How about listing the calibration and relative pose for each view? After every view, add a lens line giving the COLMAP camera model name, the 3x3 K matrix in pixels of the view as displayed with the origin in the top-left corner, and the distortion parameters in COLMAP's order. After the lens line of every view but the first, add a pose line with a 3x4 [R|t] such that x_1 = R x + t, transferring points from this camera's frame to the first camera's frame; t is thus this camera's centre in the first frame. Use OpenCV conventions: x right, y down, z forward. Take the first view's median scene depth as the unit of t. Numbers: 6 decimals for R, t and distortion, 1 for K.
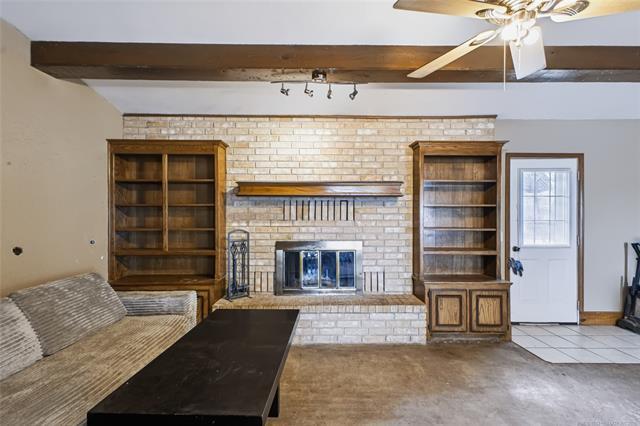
lens RADIAL K [[279.8, 0, 318.0], [0, 279.8, 218.2], [0, 0, 1]] dist [0.012263, -0.002965]
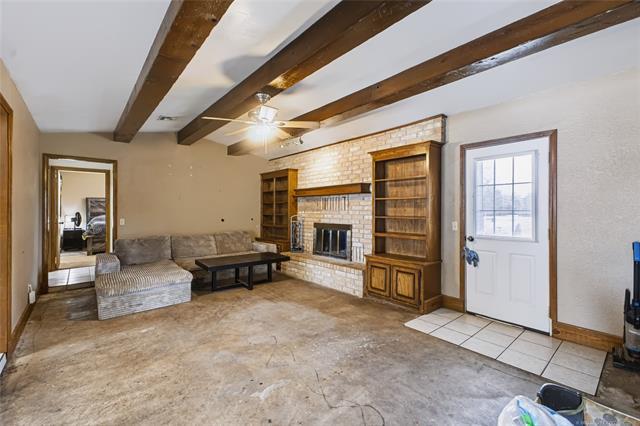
lens RADIAL K [[279.8, 0, 320.6], [0, 279.8, 206.7], [0, 0, 1]] dist [0.012263, -0.002965]
pose [[0.643242, -0.008421, -0.765617, 1.162709], [0.000470, 0.999944, -0.010603, 0.004599], [0.765663, 0.006461, 0.643210, -0.055264]]
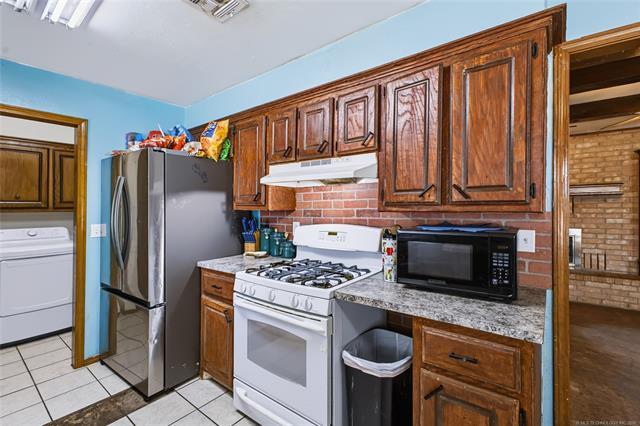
lens RADIAL K [[279.8, 0, 333.0], [0, 279.8, 212.4], [0, 0, 1]] dist [0.012263, -0.002965]
pose [[0.787742, -0.002175, -0.616002, 0.054521], [0.010595, 0.999894, 0.010018, -0.021798], [0.615915, -0.014418, 0.787681, -0.747170]]
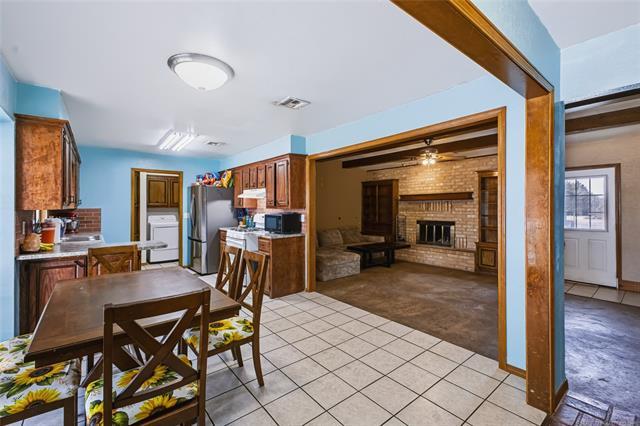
lens RADIAL K [[279.8, 0, 323.9], [0, 279.8, 205.5], [0, 0, 1]] dist [0.012263, -0.002965]
pose [[0.629756, -0.006427, -0.776766, 1.129734], [0.002630, 0.999978, -0.006142, -0.023417], [0.776789, 0.001825, 0.629759, -0.999289]]
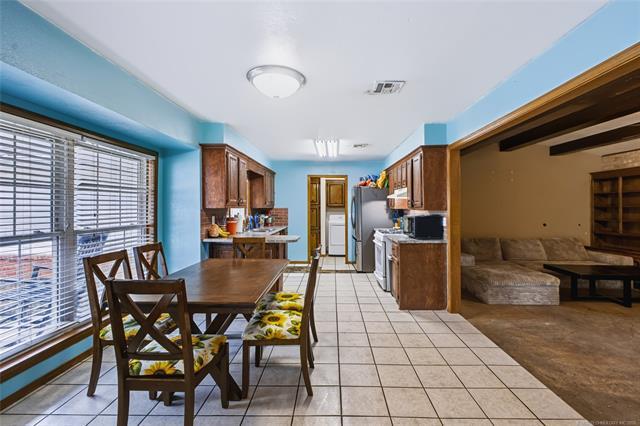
lens RADIAL K [[279.8, 0, 332.7], [0, 279.8, 210.7], [0, 0, 1]] dist [0.012263, -0.002965]
pose [[-0.022048, 0.008572, -0.999720, 1.142350], [-0.007818, 0.999931, 0.008747, -0.021560], [0.999726, 0.008009, -0.021979, -0.668922]]
